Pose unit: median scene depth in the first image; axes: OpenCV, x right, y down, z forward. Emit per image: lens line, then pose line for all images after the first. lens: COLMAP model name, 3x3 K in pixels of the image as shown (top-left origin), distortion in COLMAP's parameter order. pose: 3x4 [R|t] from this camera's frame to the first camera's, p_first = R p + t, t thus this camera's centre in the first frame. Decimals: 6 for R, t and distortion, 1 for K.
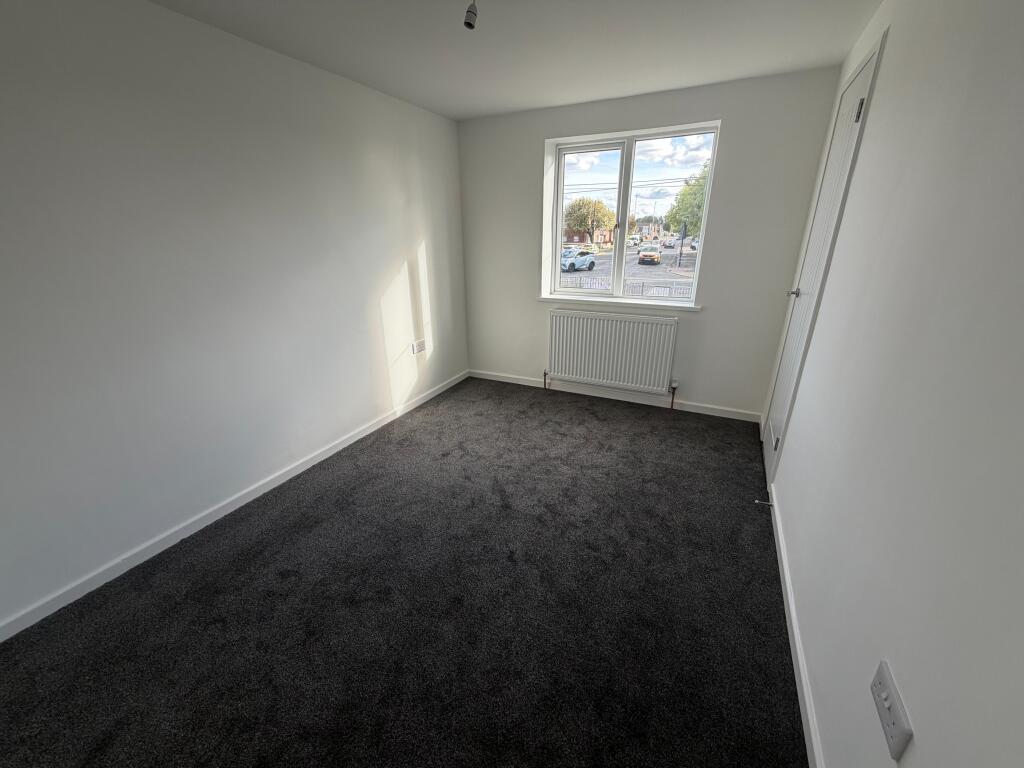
lens RADIAL K [[407.9, 0, 505.9], [0, 407.9, 385.3], [0, 0, 1]] dist [-0.000898, 0.000579]
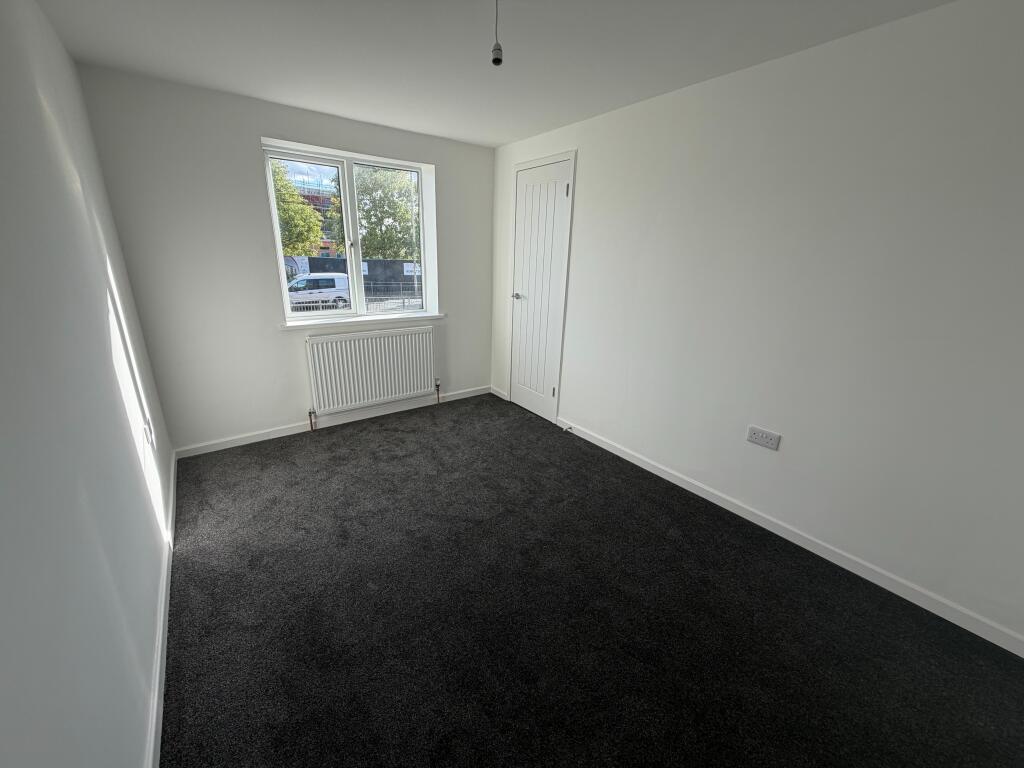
lens RADIAL K [[407.9, 0, 503.3], [0, 407.9, 384.2], [0, 0, 1]] dist [-0.000898, 0.000579]
pose [[0.452485, -0.249208, 0.856243, -0.497678], [0.286712, 0.949836, 0.124934, -0.088057], [-0.844425, 0.188965, 0.501237, 0.259455]]
